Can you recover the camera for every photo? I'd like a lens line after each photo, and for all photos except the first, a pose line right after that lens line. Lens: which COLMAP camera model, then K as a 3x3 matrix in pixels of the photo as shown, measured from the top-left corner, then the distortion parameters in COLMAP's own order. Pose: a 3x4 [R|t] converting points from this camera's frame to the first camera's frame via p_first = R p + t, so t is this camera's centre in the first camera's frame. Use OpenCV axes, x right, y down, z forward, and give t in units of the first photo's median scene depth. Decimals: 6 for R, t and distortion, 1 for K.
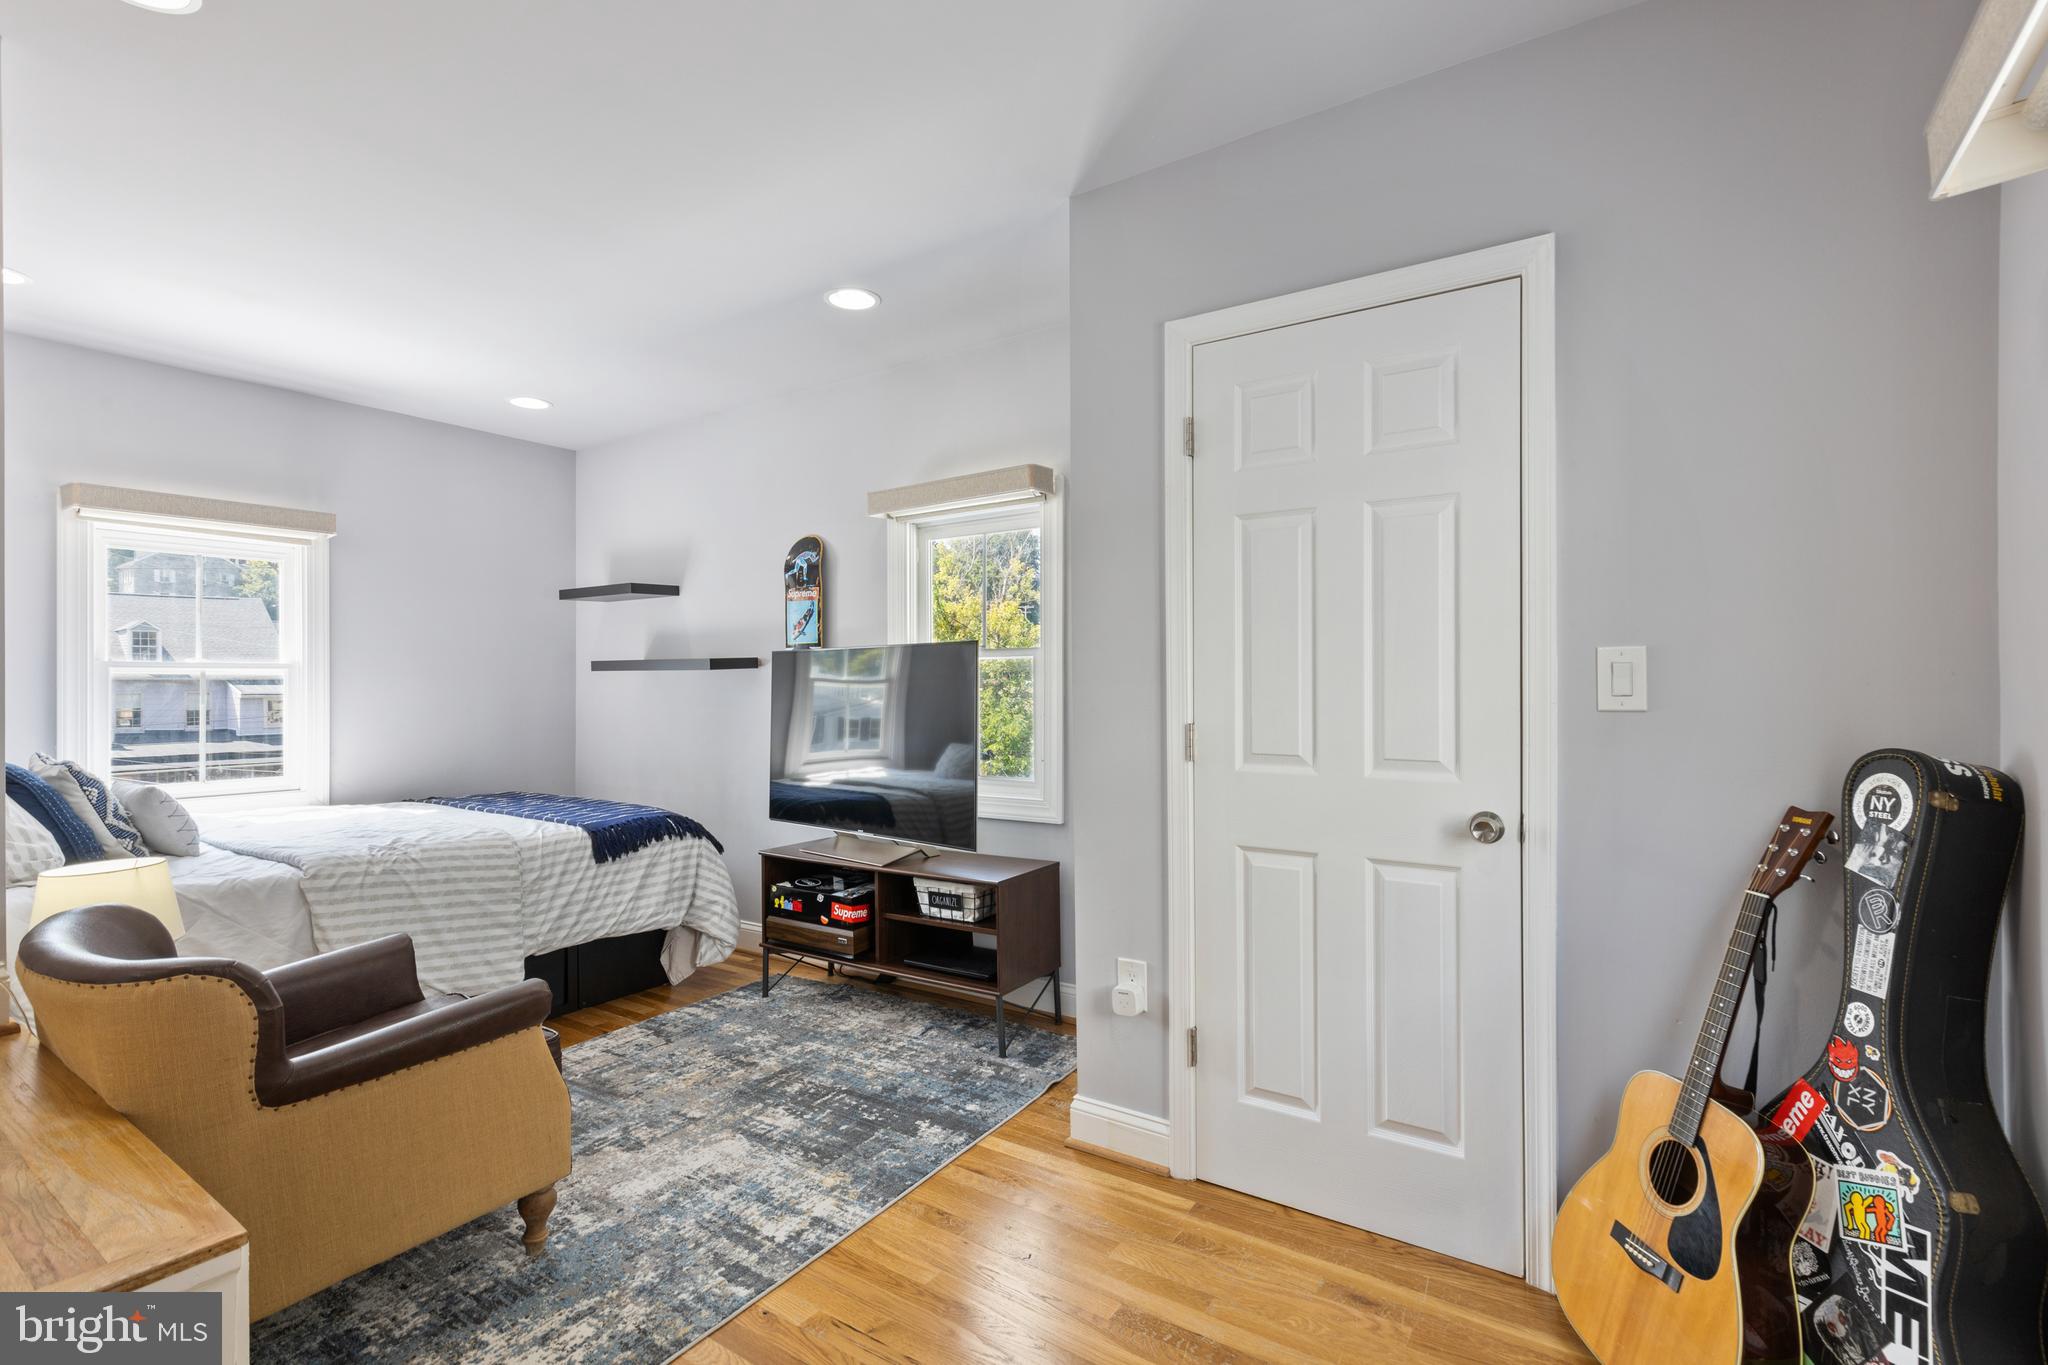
lens RADIAL K [[937.5, 0, 1025.7], [0, 937.5, 694.0], [0, 0, 1]] dist [0.010468, -0.002541]
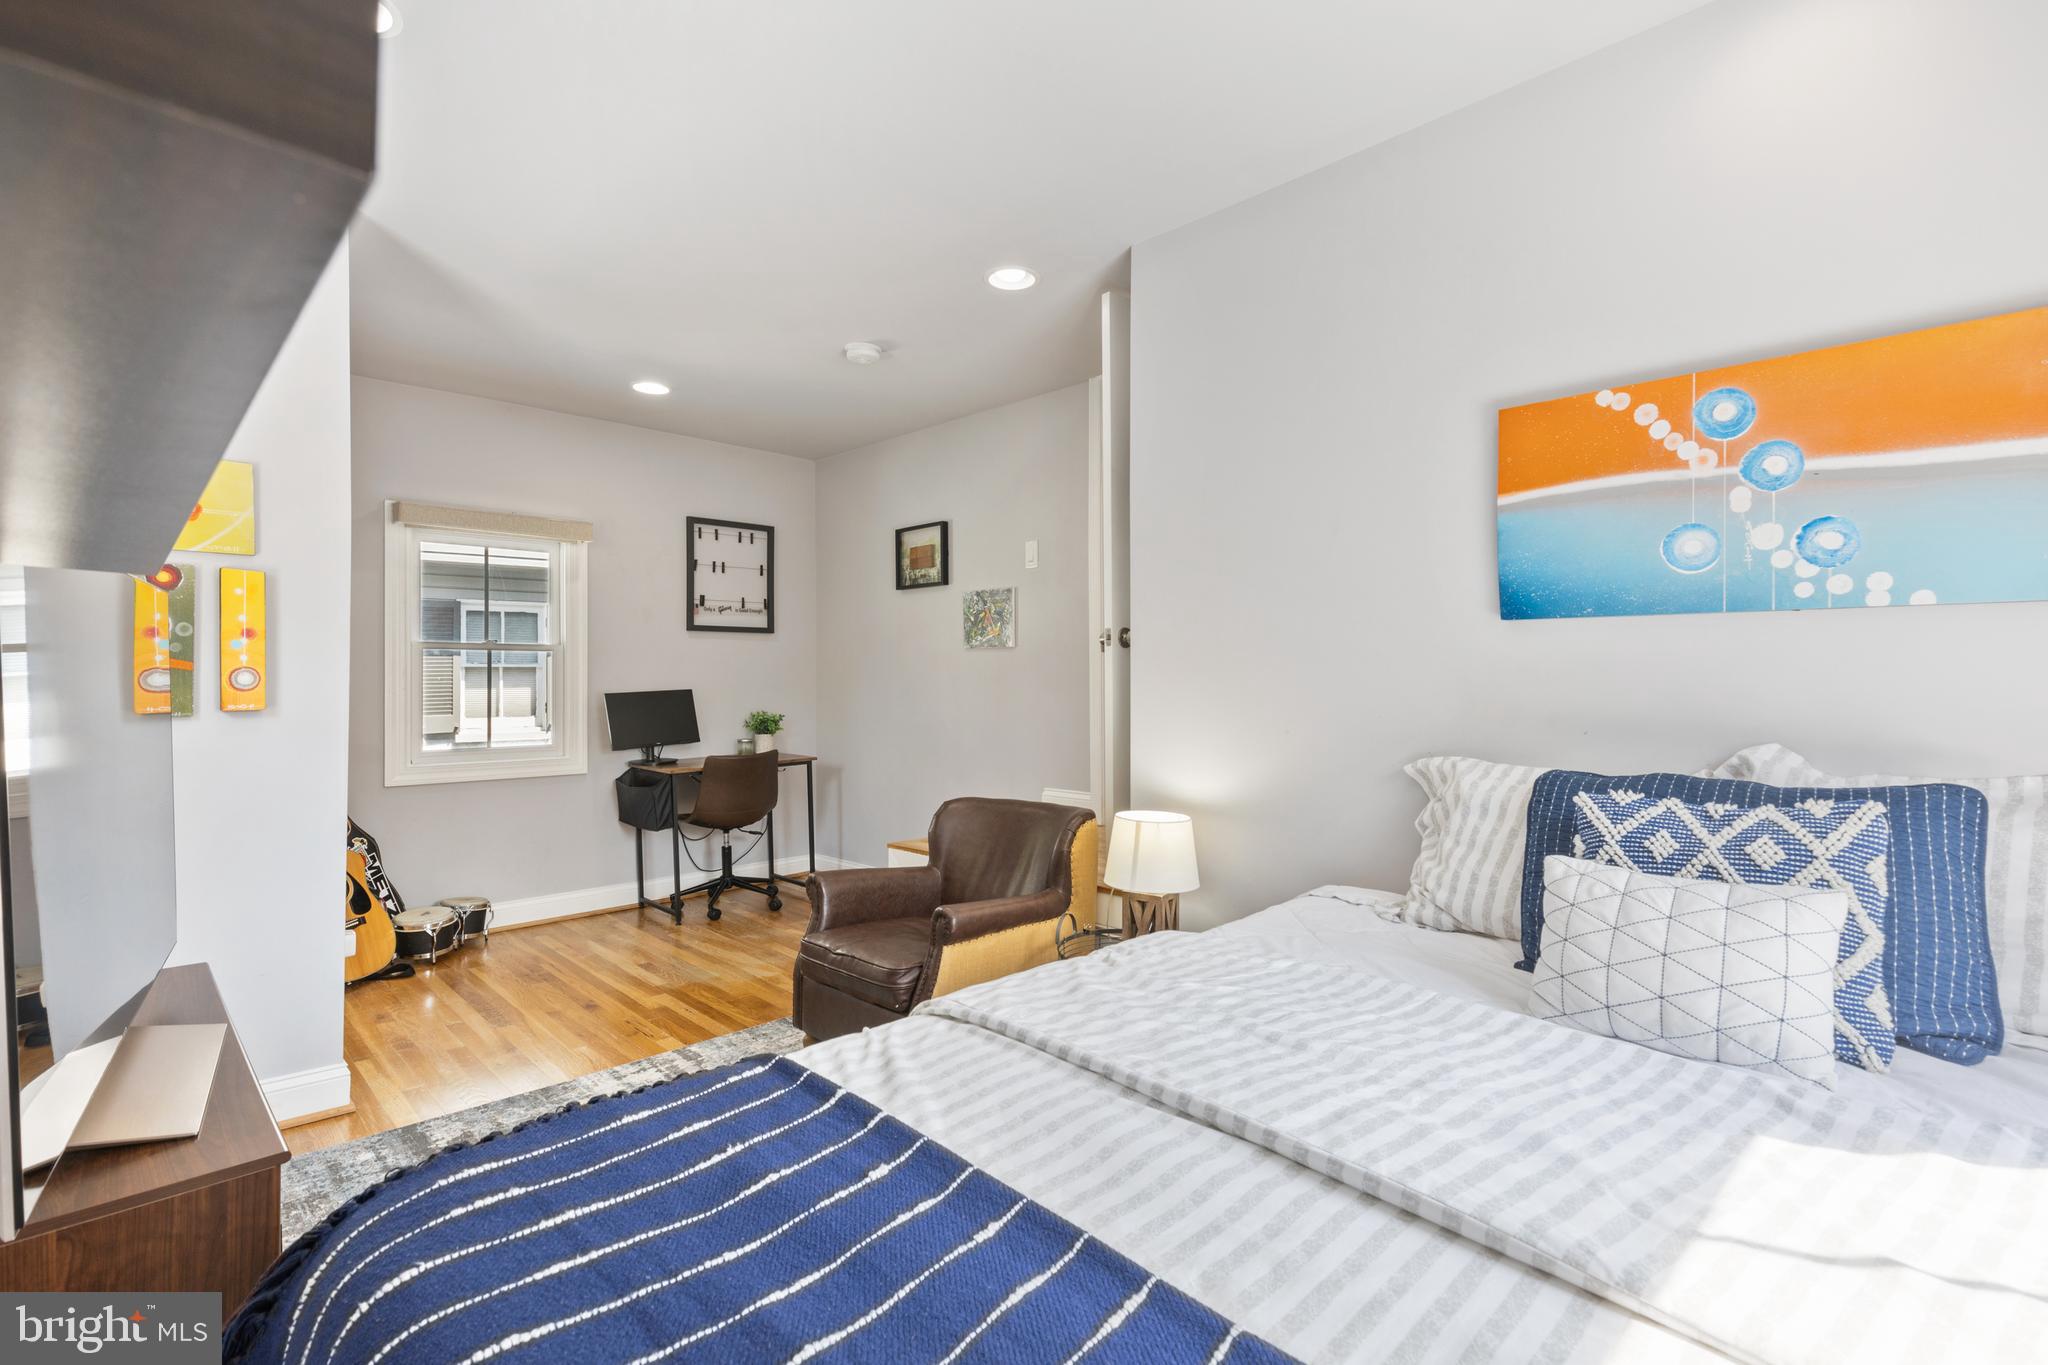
lens RADIAL K [[937.5, 0, 1024.2], [0, 937.5, 670.4], [0, 0, 1]] dist [0.010468, -0.002541]
pose [[-0.979587, 0.001553, 0.201015, -1.087770], [0.001665, 0.999999, 0.000385, -0.010666], [-0.201015, 0.000711, -0.979588, 2.269742]]
